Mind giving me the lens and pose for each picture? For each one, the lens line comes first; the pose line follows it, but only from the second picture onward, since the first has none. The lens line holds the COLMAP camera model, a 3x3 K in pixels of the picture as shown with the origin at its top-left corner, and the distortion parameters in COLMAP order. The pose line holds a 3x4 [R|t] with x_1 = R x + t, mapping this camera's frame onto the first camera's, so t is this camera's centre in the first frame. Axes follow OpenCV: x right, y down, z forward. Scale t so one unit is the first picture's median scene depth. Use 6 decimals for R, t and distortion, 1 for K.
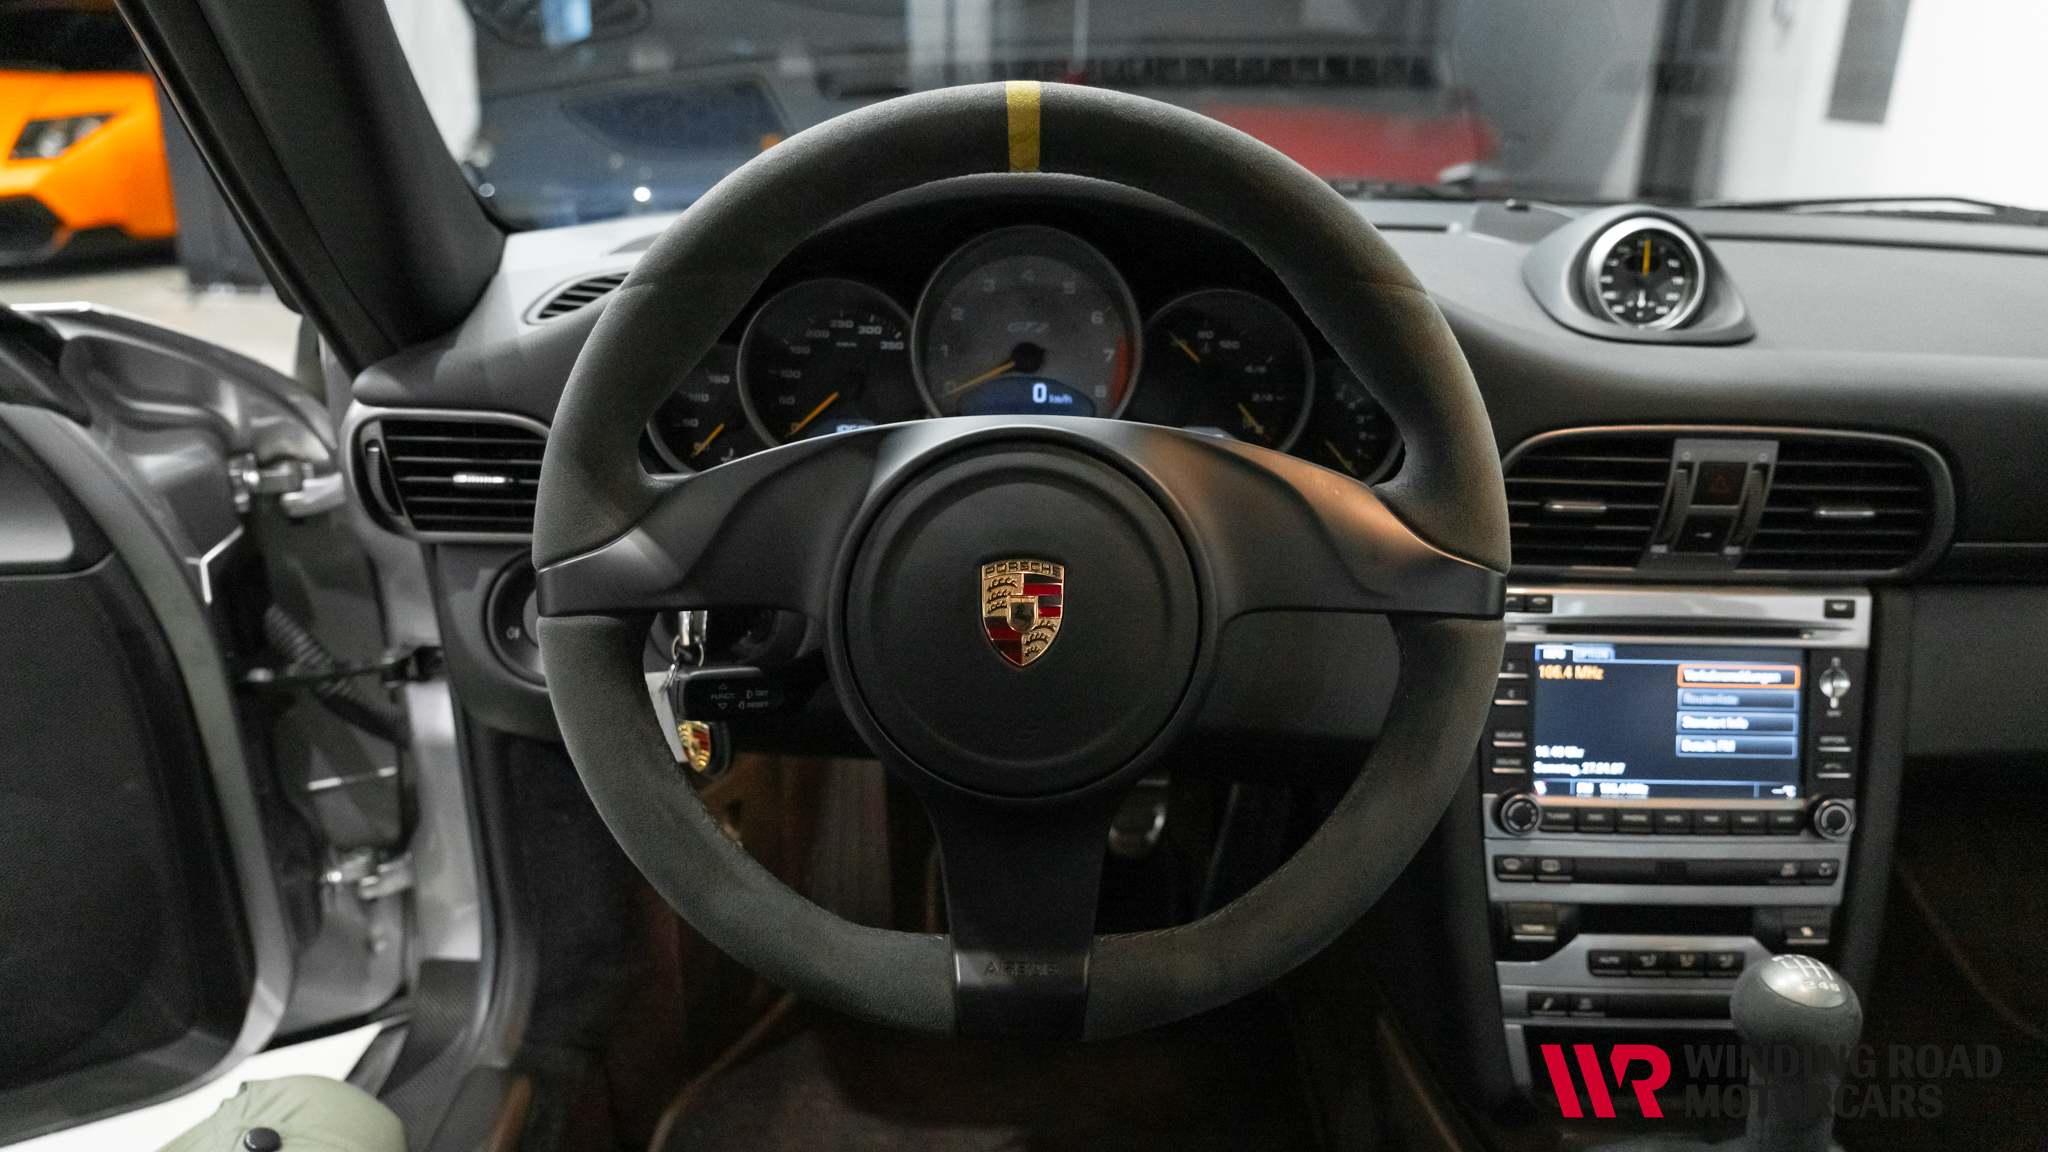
lens RADIAL K [[1423.6, 0, 1112.5], [0, 1423.6, 536.6], [0, 0, 1]] dist [-0.015490, -0.007783]
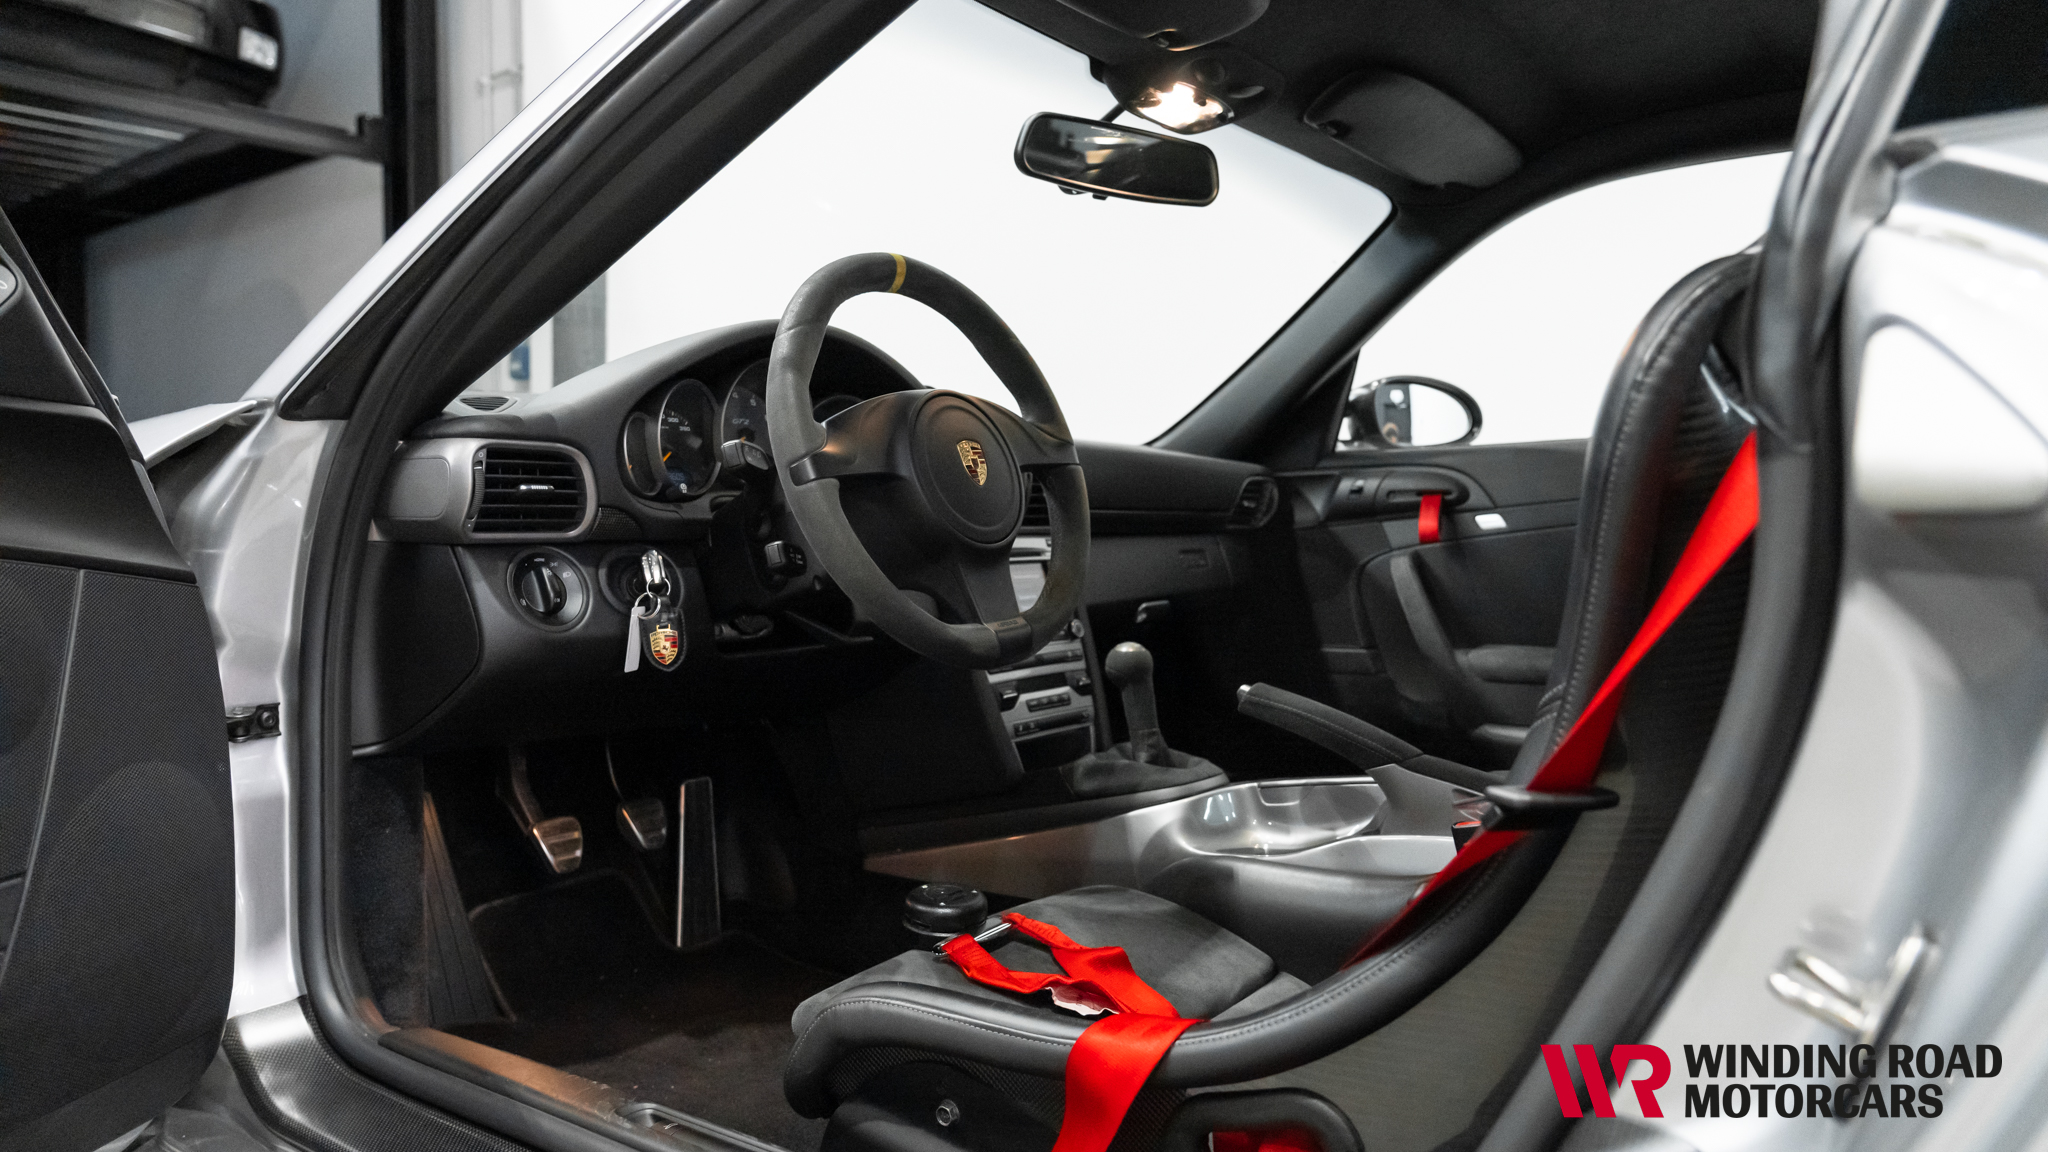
lens RADIAL K [[1423.6, 0, 1024.2], [0, 1423.6, 601.2], [0, 0, 1]] dist [-0.015490, -0.007783]
pose [[0.595406, -0.067630, 0.800573, -1.361747], [0.283492, 0.950042, -0.130584, 0.428154], [-0.751747, 0.304707, 0.584834, -0.287096]]
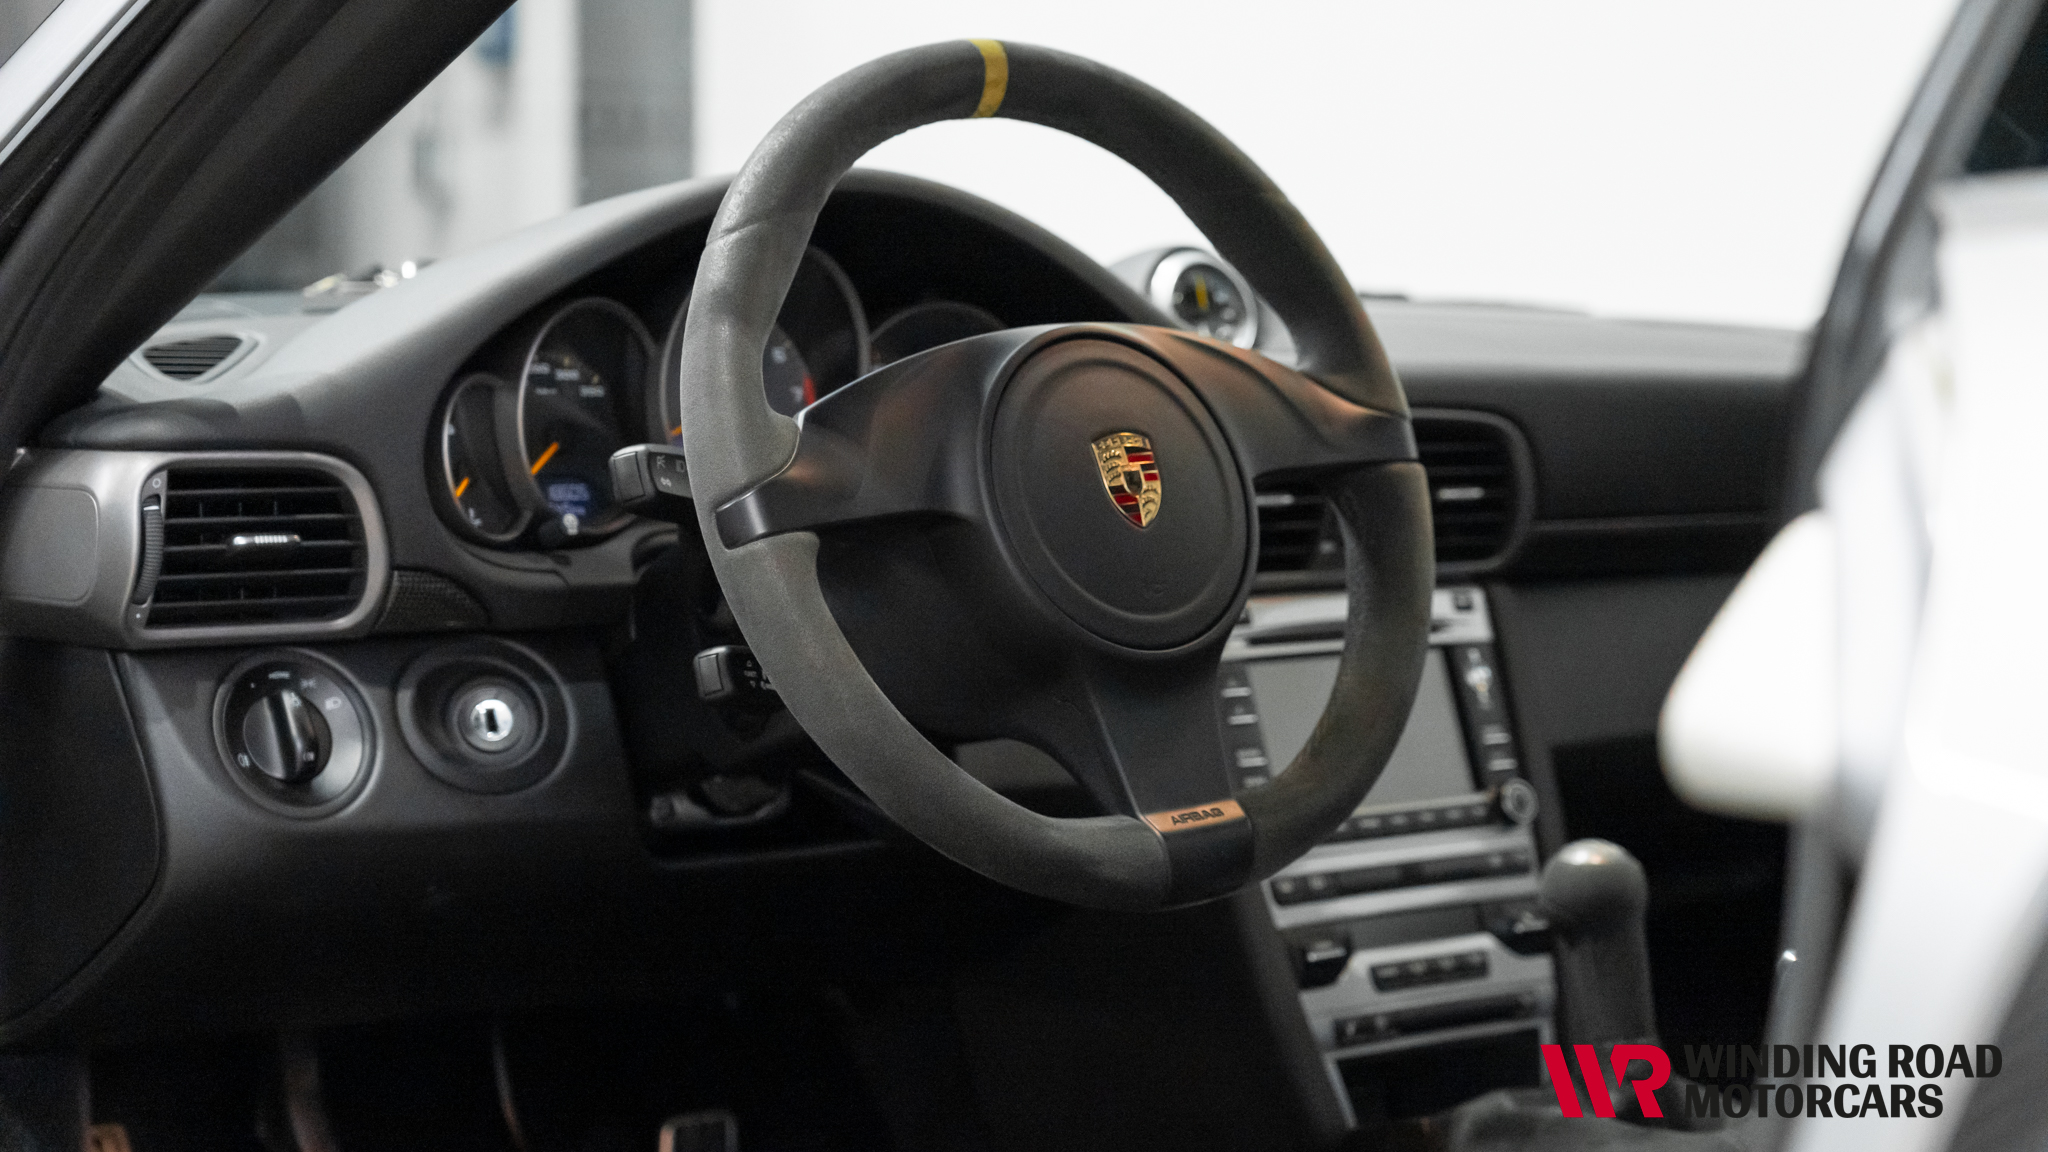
lens RADIAL K [[4145.1, 0, 1015.0], [0, 4145.1, 577.7], [0, 0, 1]] dist [0.051440, 0.000000]
pose [[0.765763, -0.057999, 0.640503, -1.597126], [0.238674, 0.950431, -0.199287, 0.540374], [-0.597195, 0.305478, 0.741648, -0.982909]]
